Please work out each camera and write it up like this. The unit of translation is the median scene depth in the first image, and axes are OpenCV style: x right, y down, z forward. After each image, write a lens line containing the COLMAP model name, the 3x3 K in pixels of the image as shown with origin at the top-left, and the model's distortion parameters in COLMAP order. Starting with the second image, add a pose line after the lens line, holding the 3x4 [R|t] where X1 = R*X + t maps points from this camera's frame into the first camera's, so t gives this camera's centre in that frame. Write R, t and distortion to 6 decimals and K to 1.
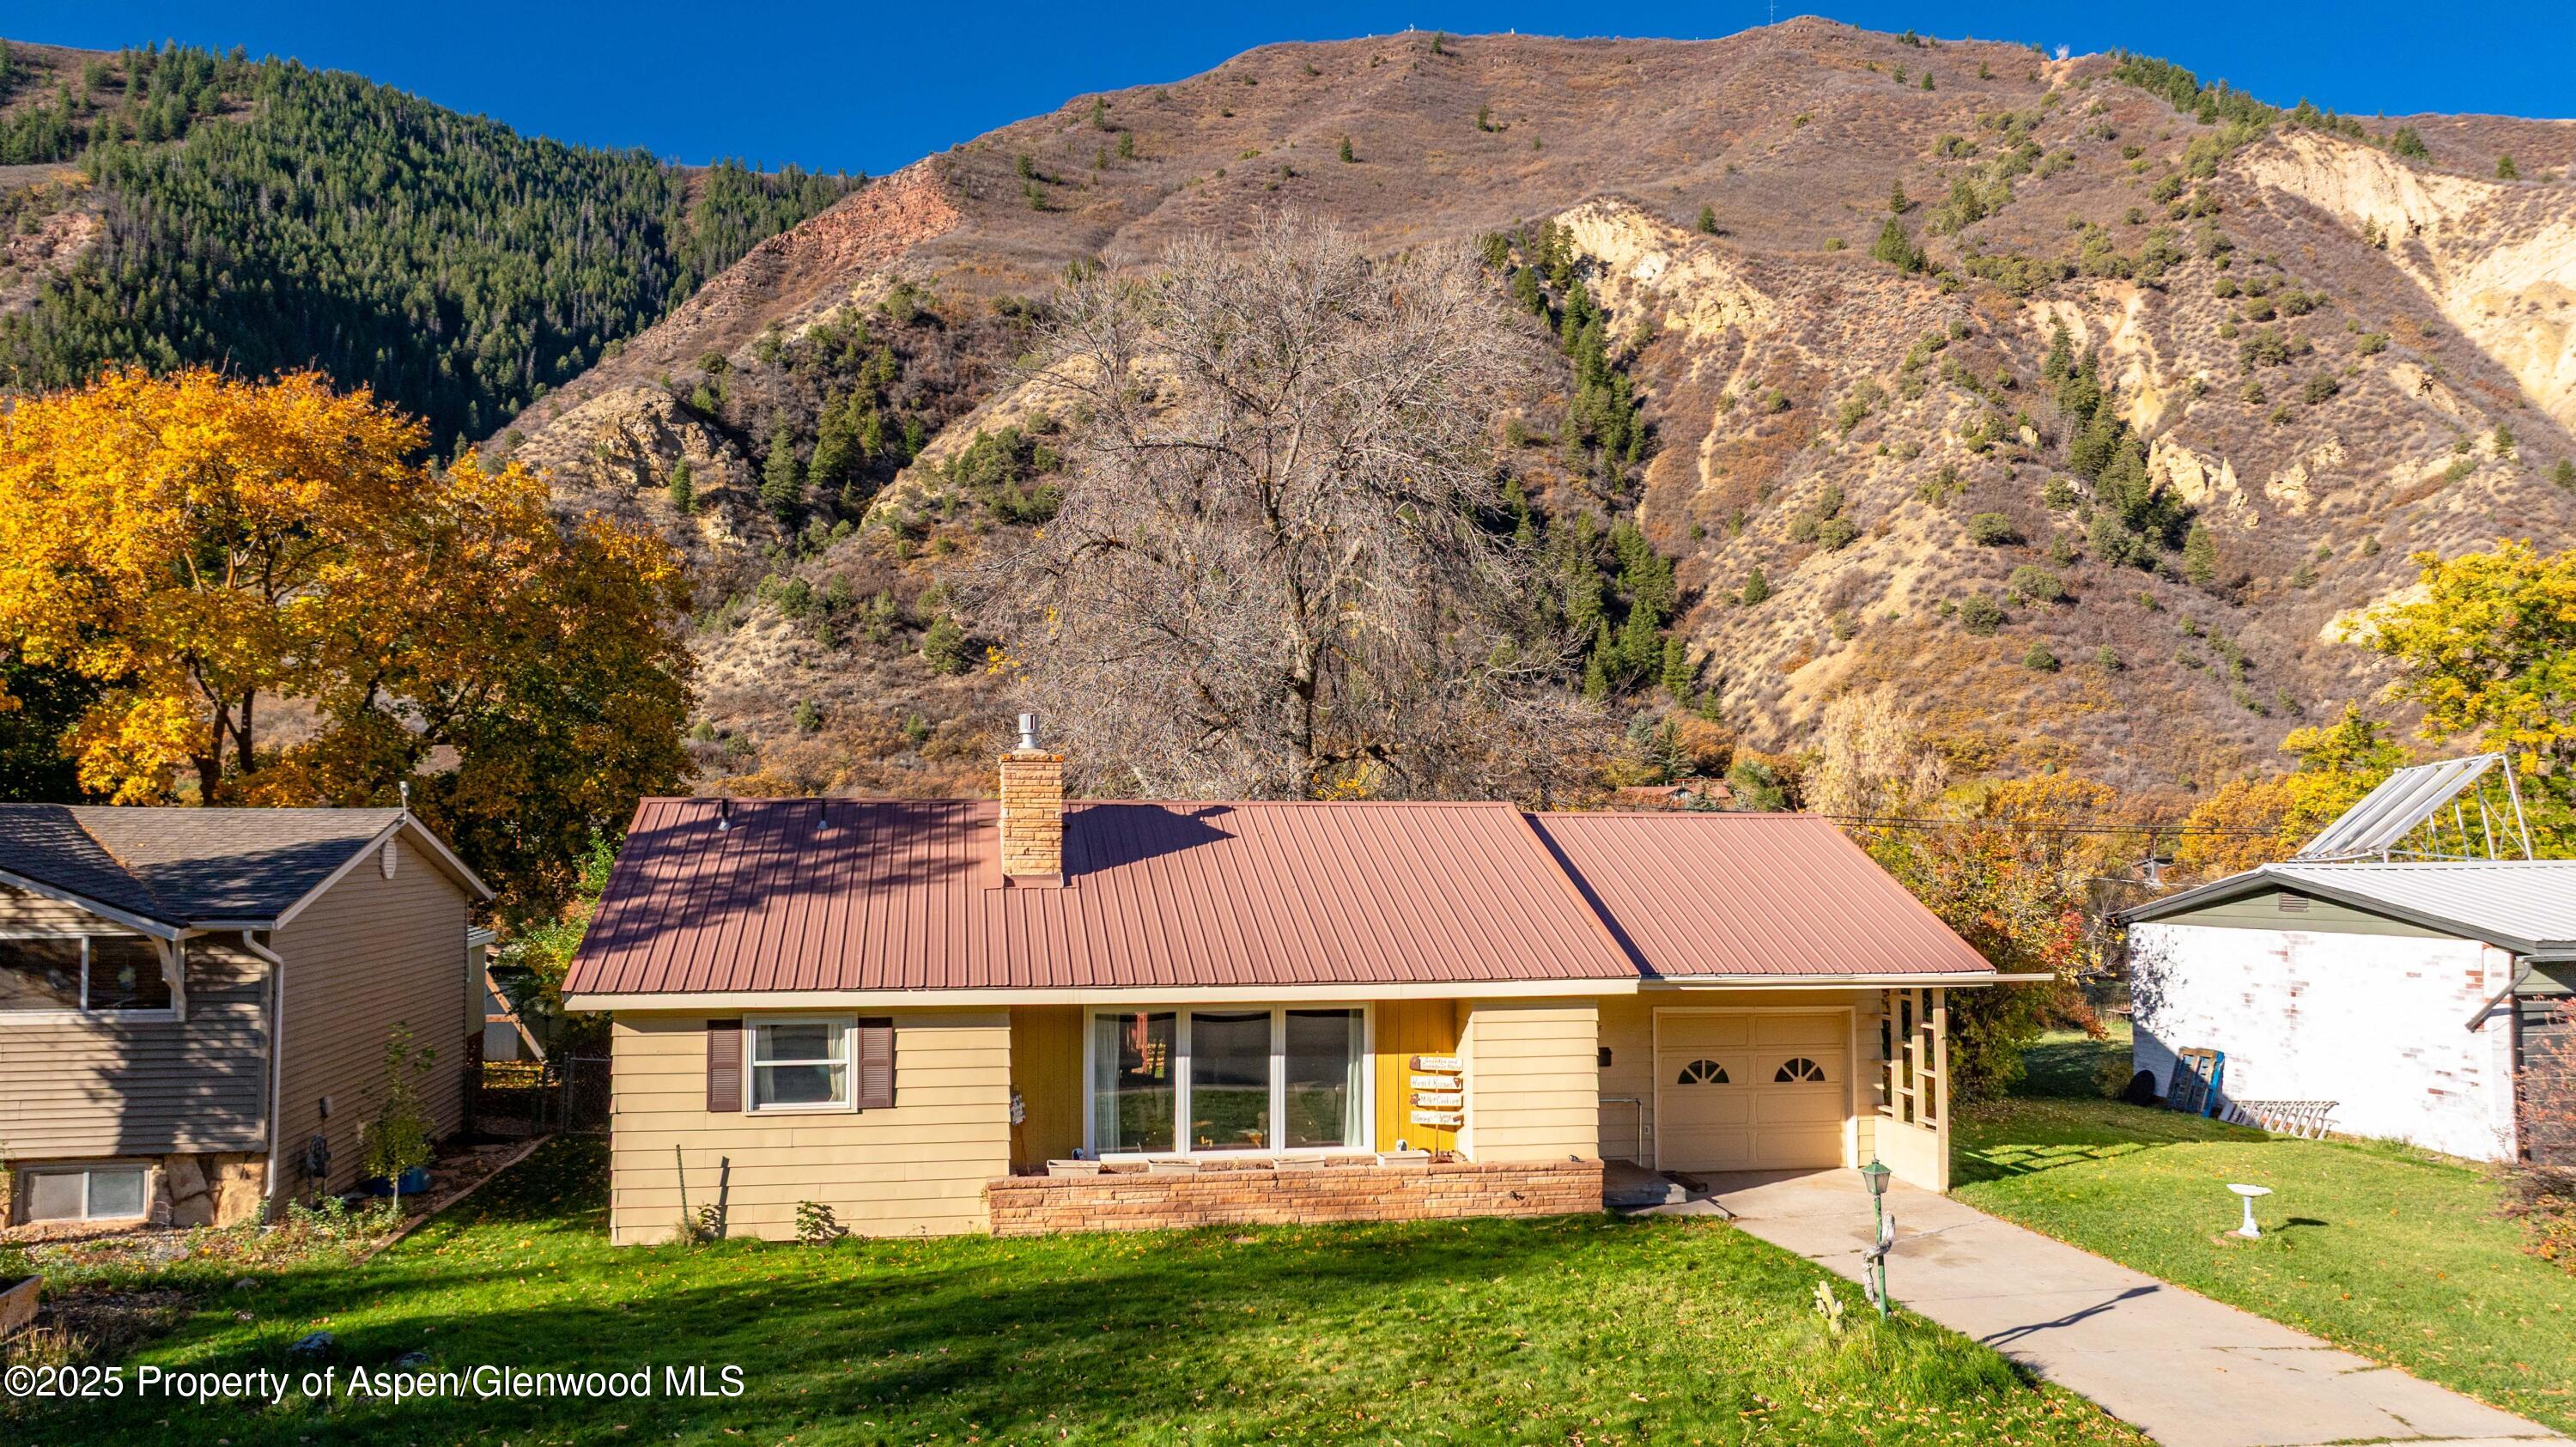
lens RADIAL K [[1839.6, 0, 1290.2], [0, 1839.6, 777.7], [0, 0, 1]] dist [-0.028816, 0.002949]
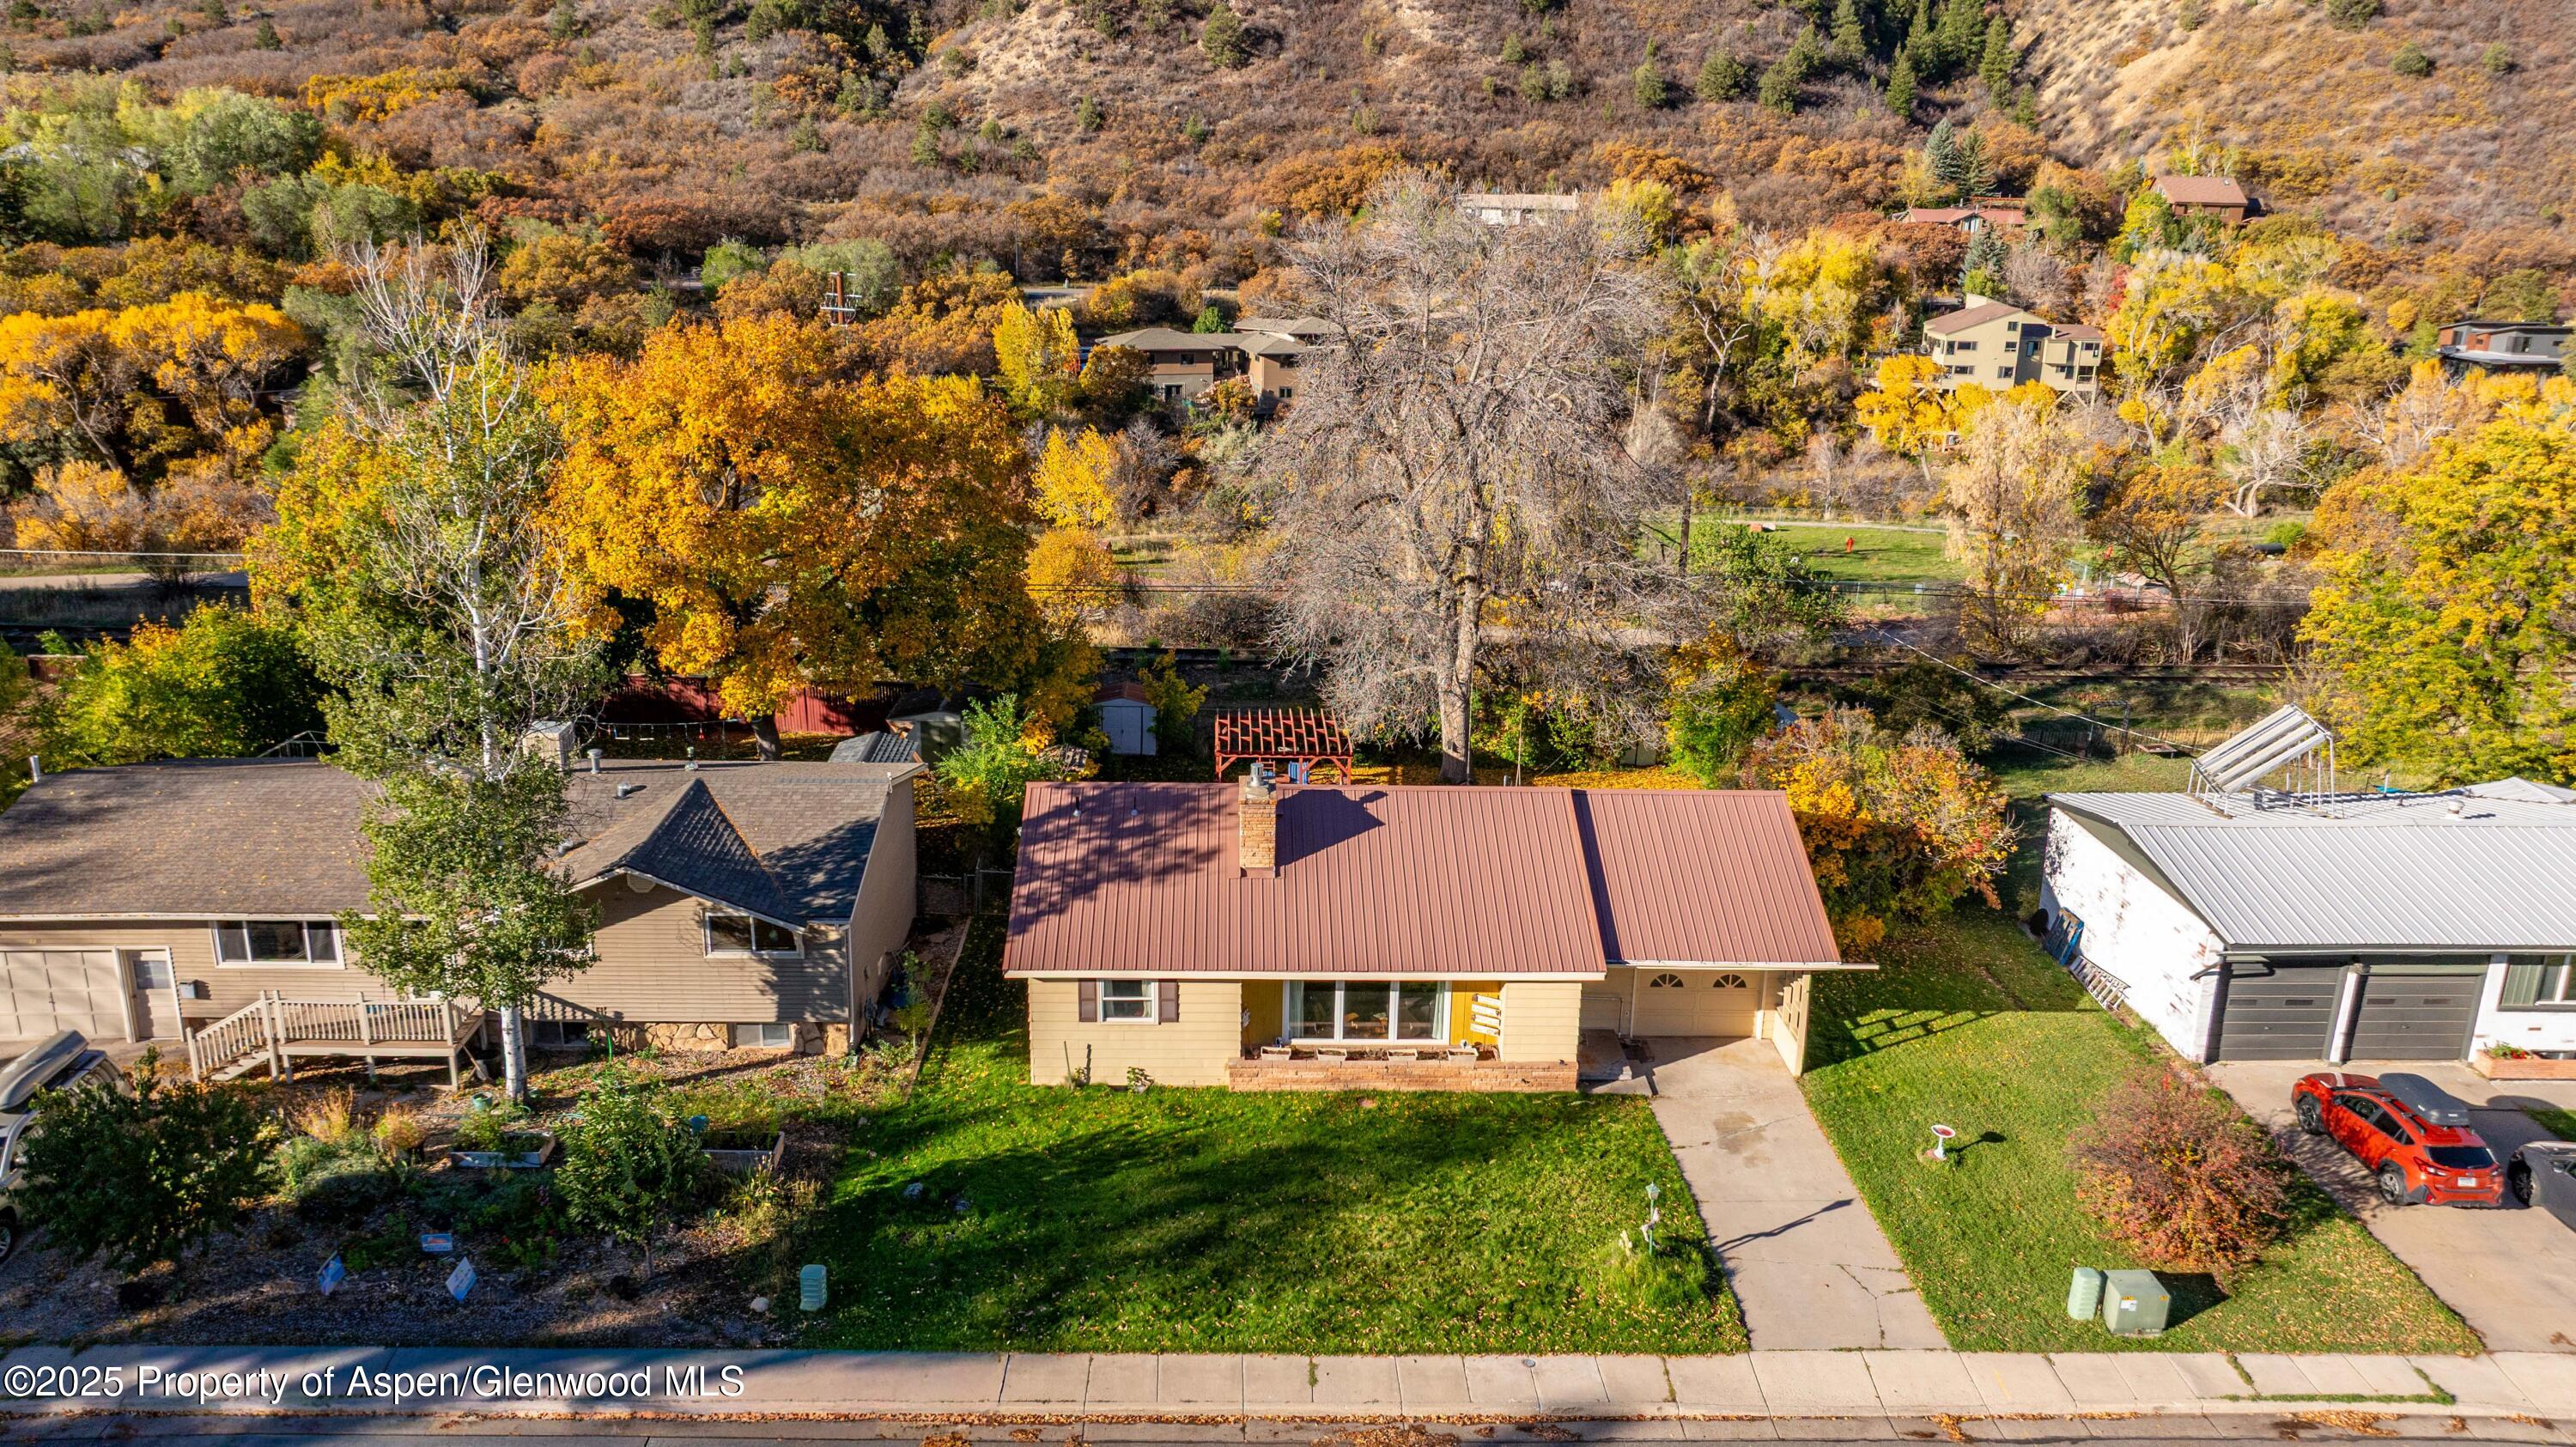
lens RADIAL K [[1848.0, 0, 1288.0], [0, 1848.0, 723.5], [0, 0, 1]] dist [-0.044622, 0.040895]
pose [[0.988154, 0.061013, -0.140813, 0.008081], [-0.012333, 0.946174, 0.323425, -0.042536], [0.152967, -0.317857, 0.935718, -0.036973]]
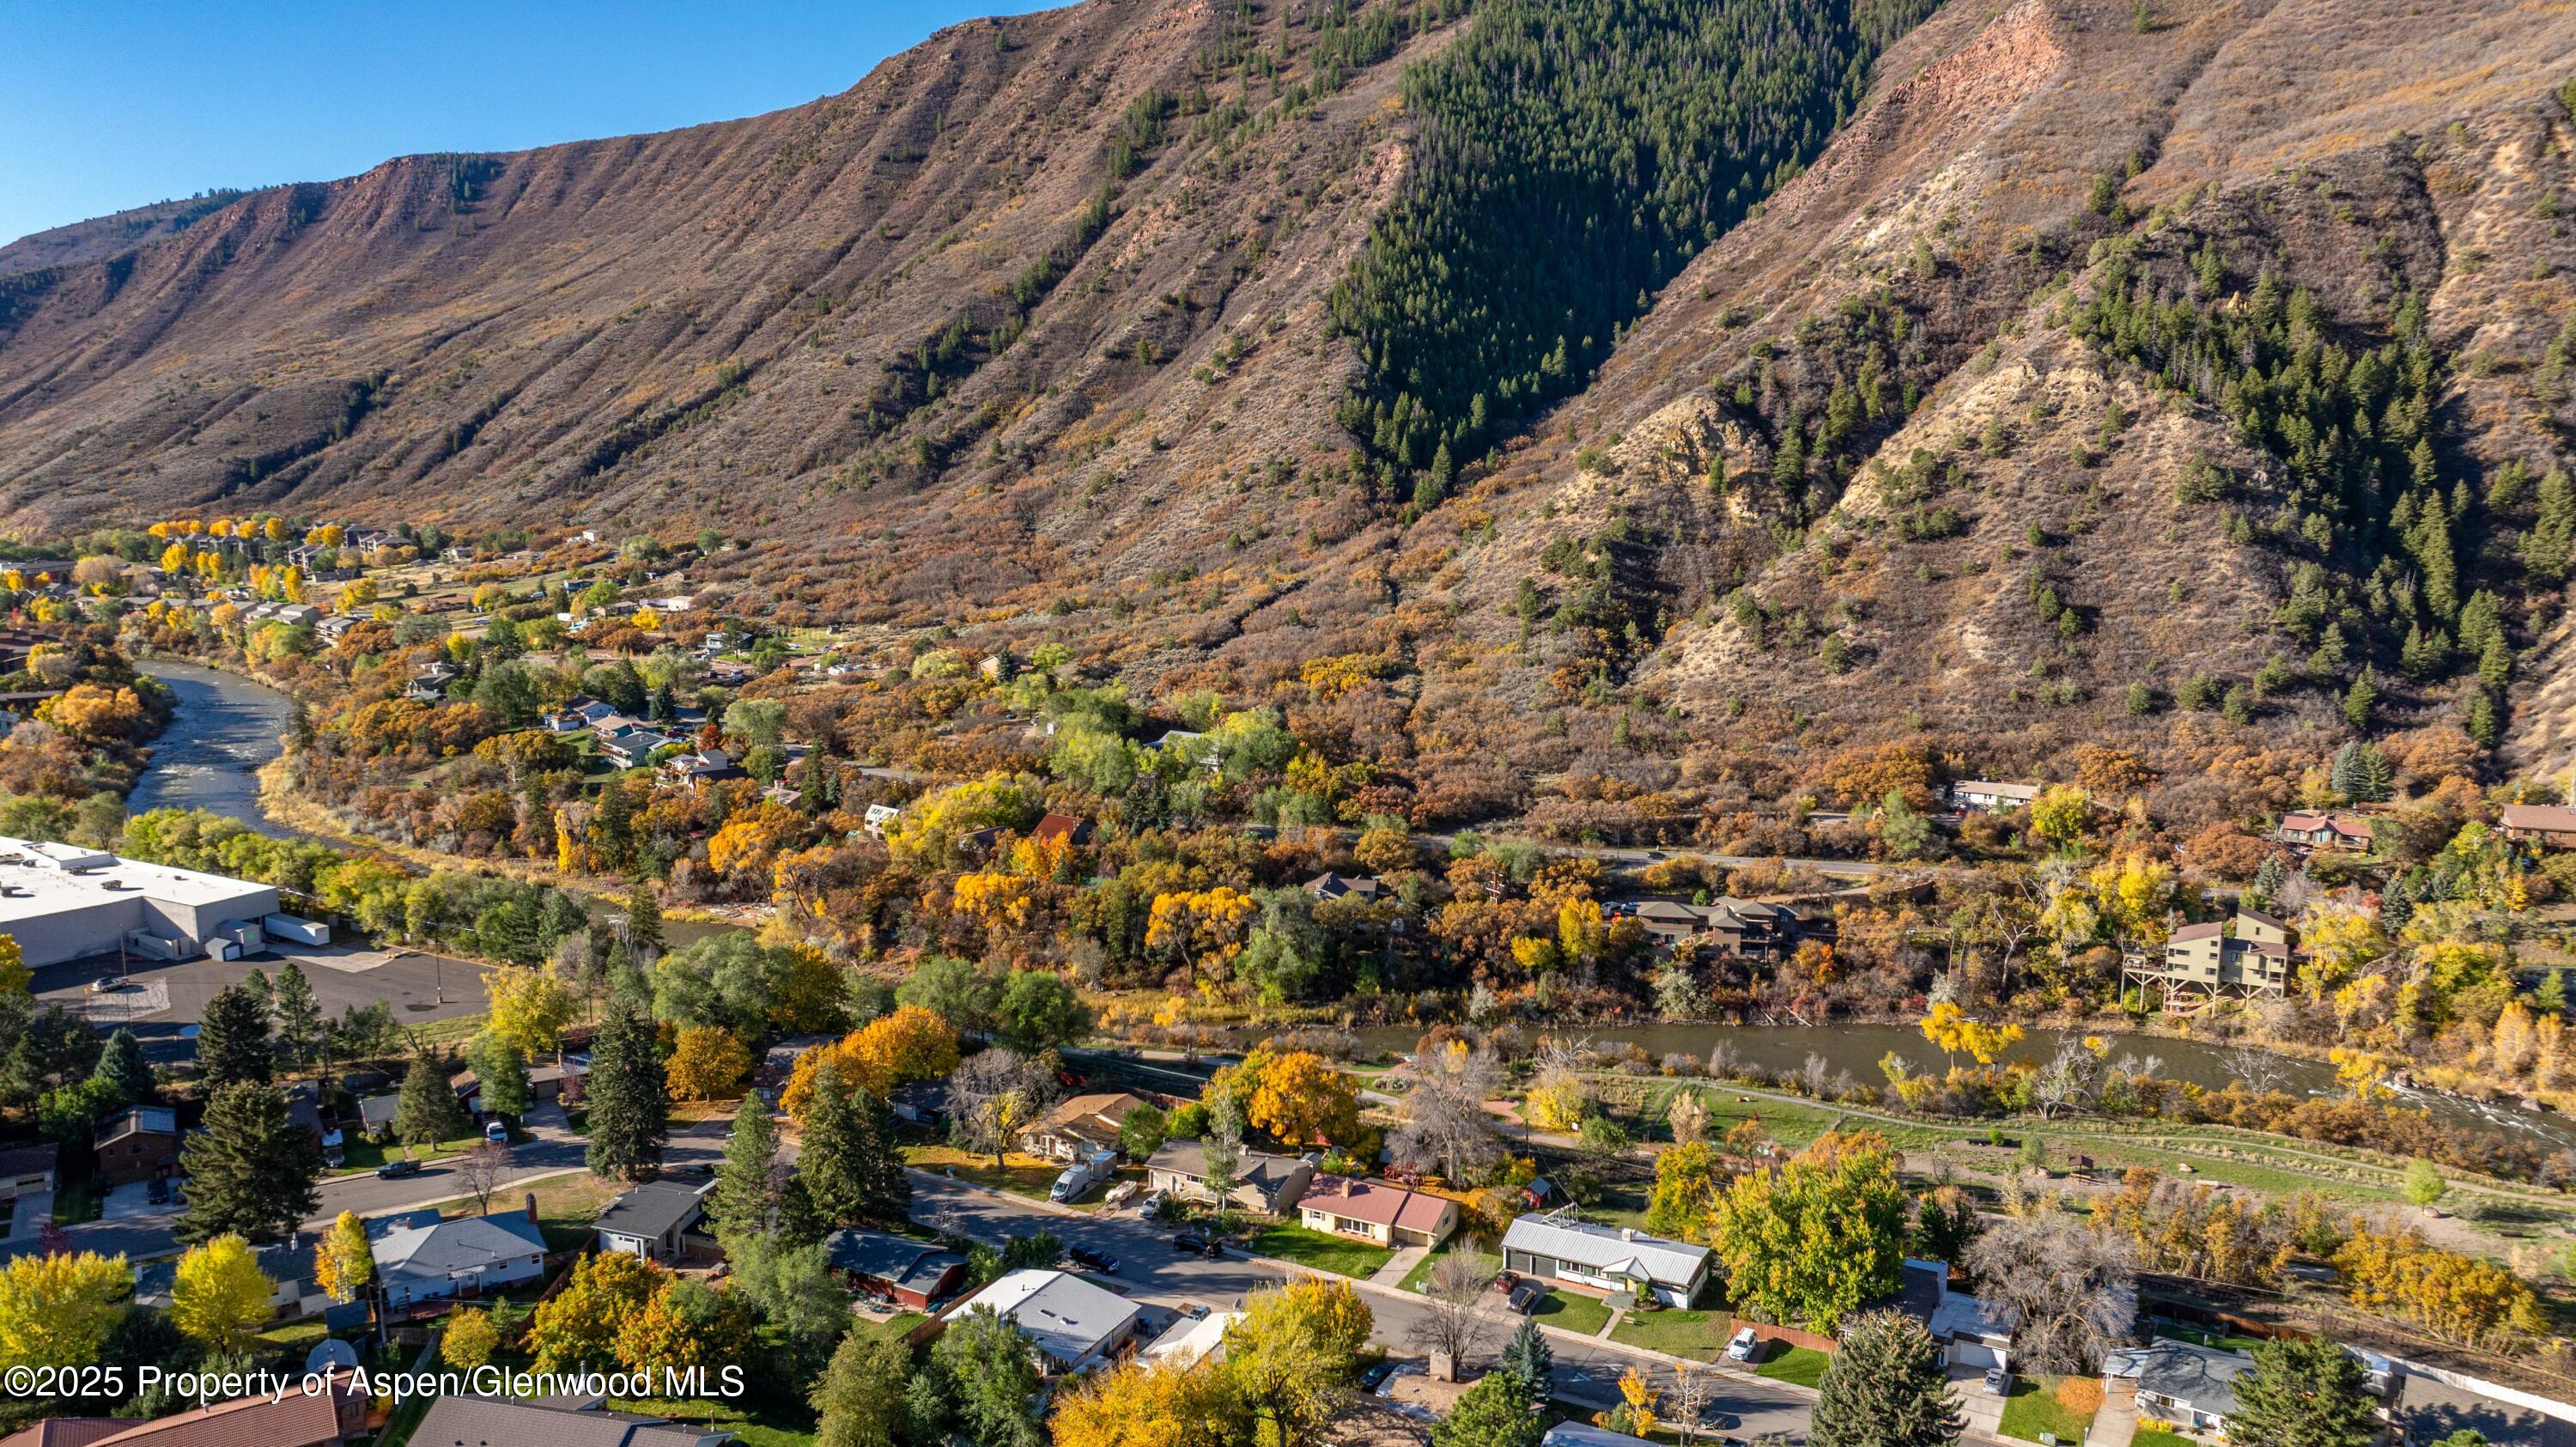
lens RADIAL K [[1732.8, 0, 1295.1], [0, 1732.8, 737.8], [0, 0, 1]] dist [-0.044581, 0.050876]
pose [[0.789227, 0.097157, -0.606367, 0.335204], [0.017177, 0.983527, 0.179945, -0.269283], [0.613861, -0.152433, 0.774557, -0.395829]]
